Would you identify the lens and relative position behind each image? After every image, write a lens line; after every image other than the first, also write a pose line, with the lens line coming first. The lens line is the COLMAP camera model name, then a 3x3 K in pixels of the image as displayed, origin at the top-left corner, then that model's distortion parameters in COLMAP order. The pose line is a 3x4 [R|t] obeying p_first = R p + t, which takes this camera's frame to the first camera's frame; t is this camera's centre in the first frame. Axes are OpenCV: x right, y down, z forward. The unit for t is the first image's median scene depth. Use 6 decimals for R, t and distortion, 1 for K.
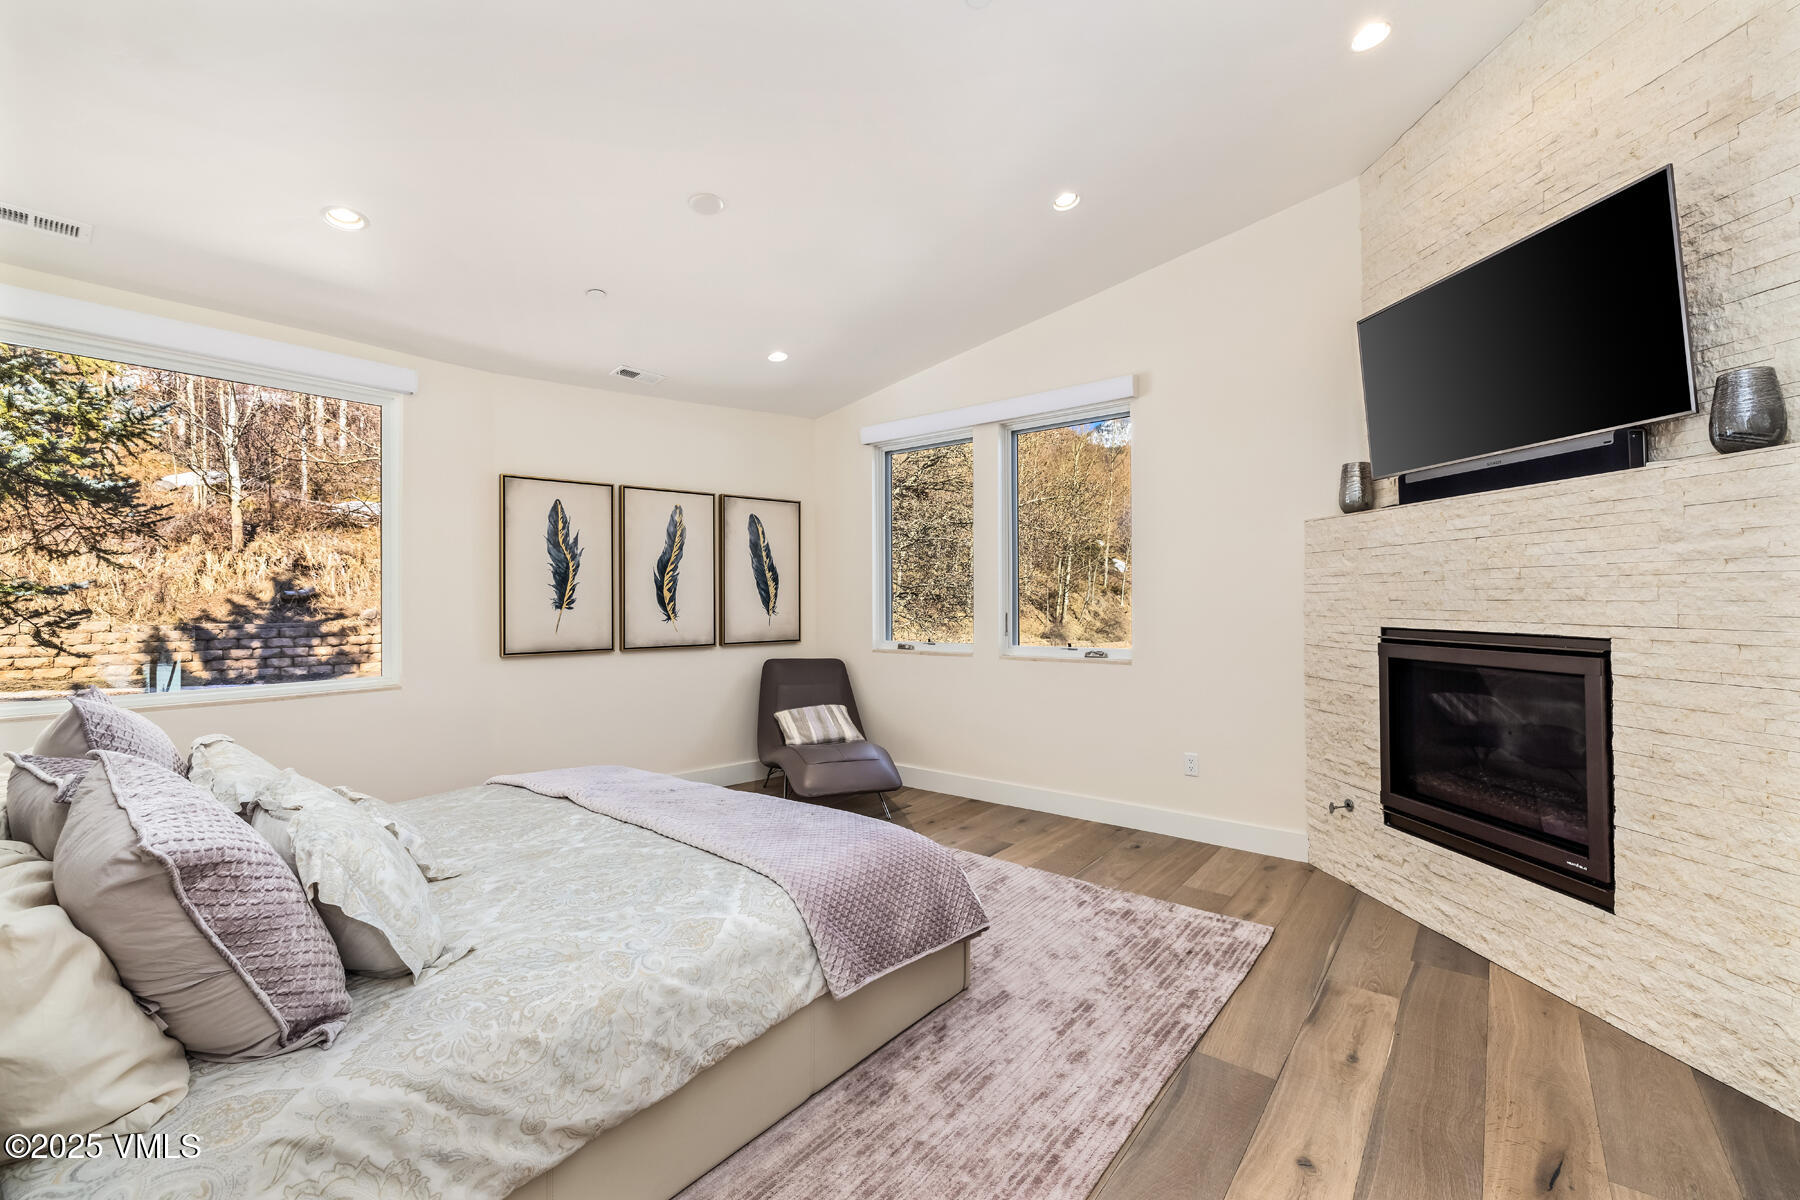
lens RADIAL K [[754.4, 0, 895.4], [0, 754.4, 588.8], [0, 0, 1]] dist [-0.000392, 0.000059]
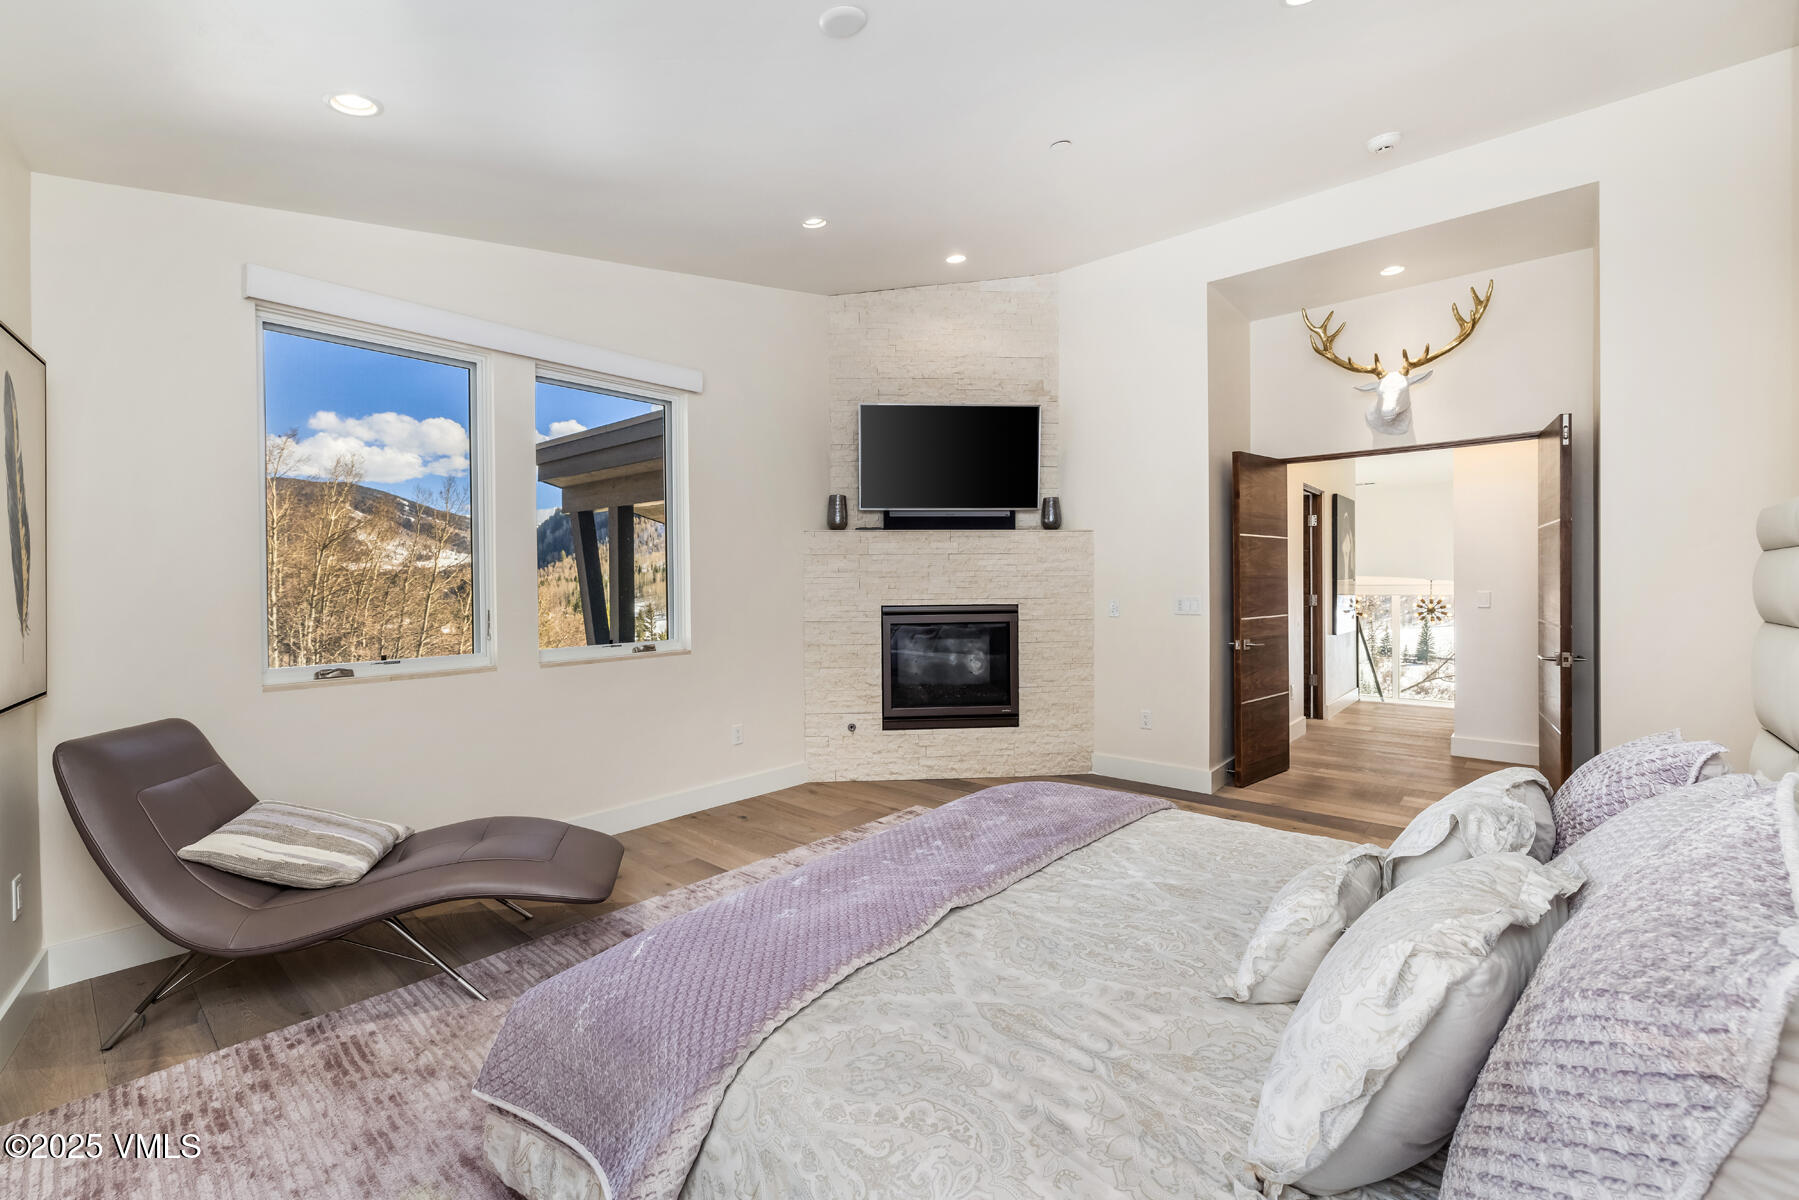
lens RADIAL K [[754.0, 0, 894.9], [0, 754.0, 588.8], [0, 0, 1]] dist [-0.000392, 0.000059]
pose [[0.042768, -0.000229, 0.999085, -0.647971], [-0.003466, 0.999994, 0.000378, 0.010243], [-0.999079, -0.003479, 0.042767, 0.631744]]
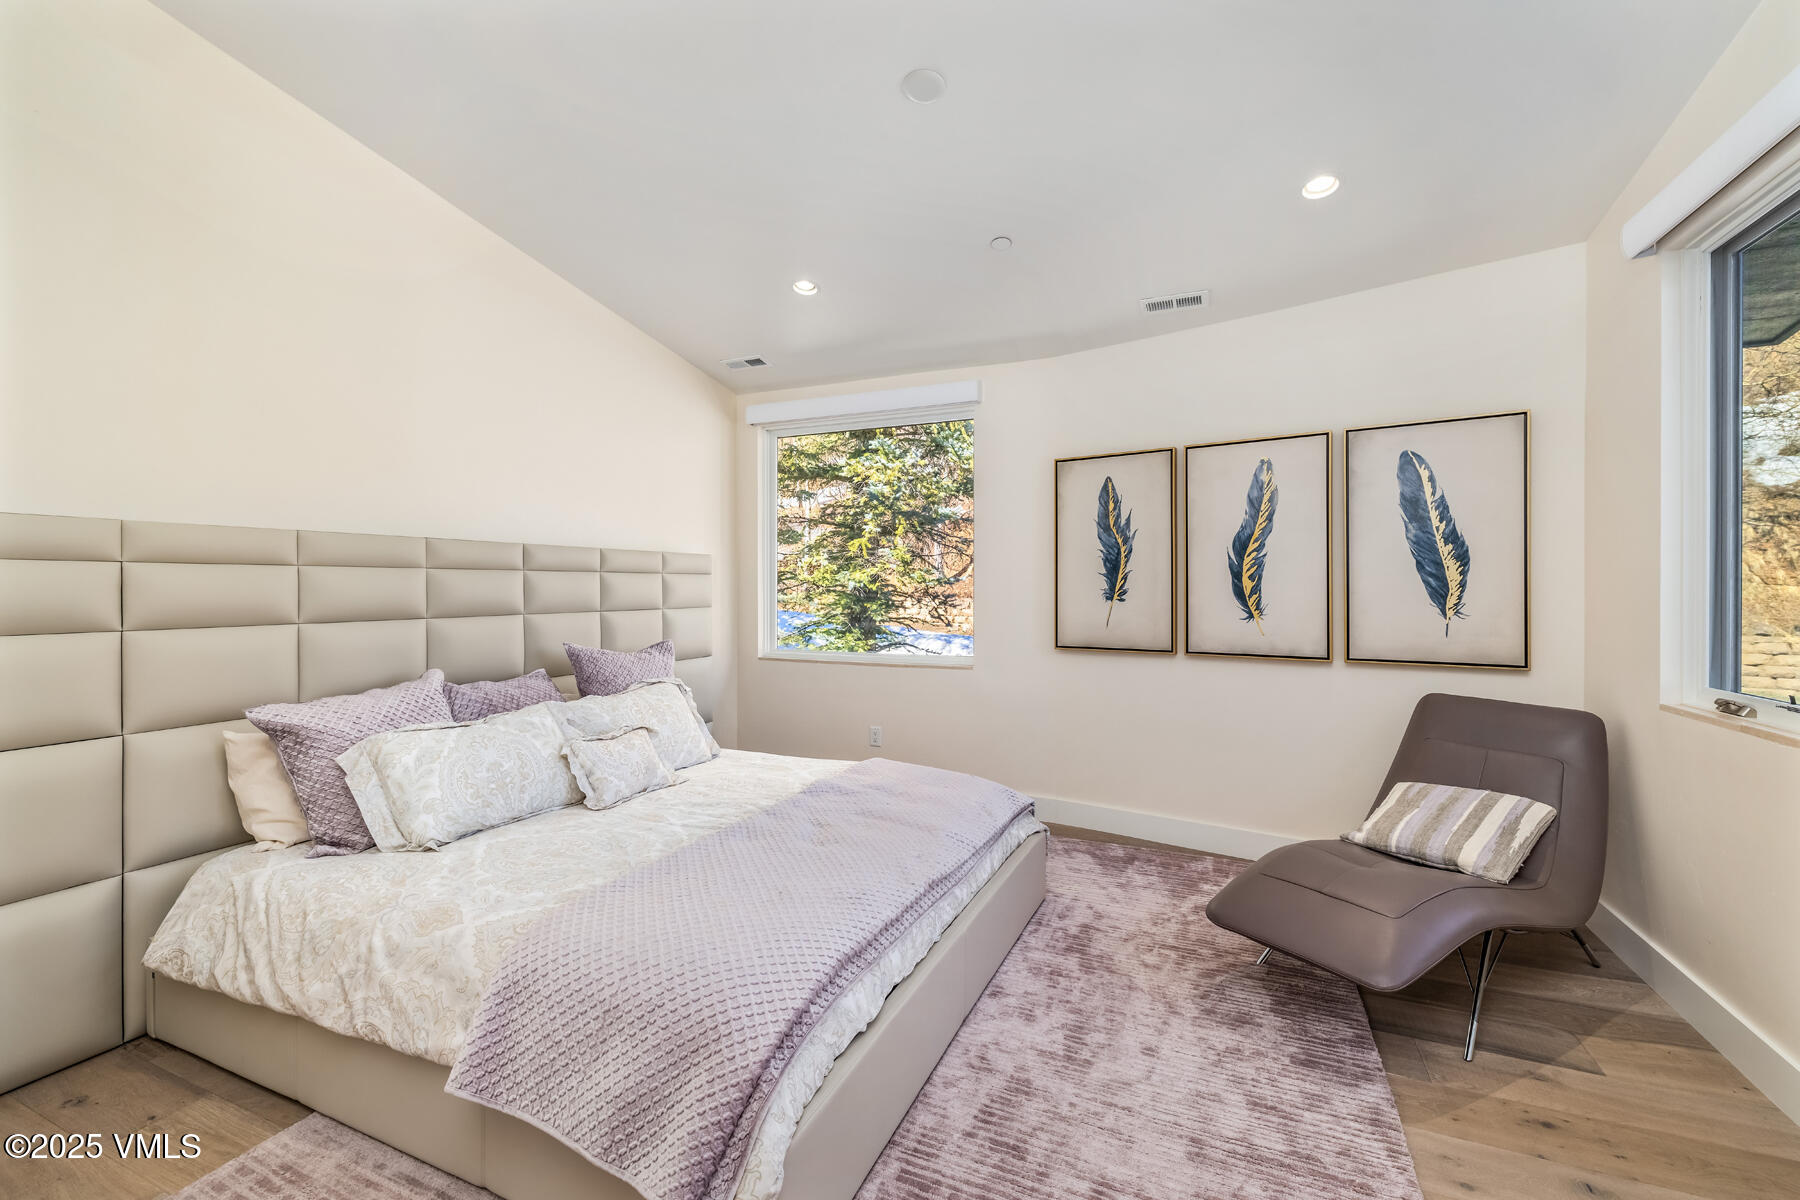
lens RADIAL K [[754.4, 0, 895.4], [0, 754.4, 588.8], [0, 0, 1]] dist [-0.000392, 0.000059]
pose [[0.253218, 0.004555, -0.967398, 0.345459], [0.010869, 0.999912, 0.007553, 0.003422], [0.967348, -0.012427, 0.253147, 0.527464]]
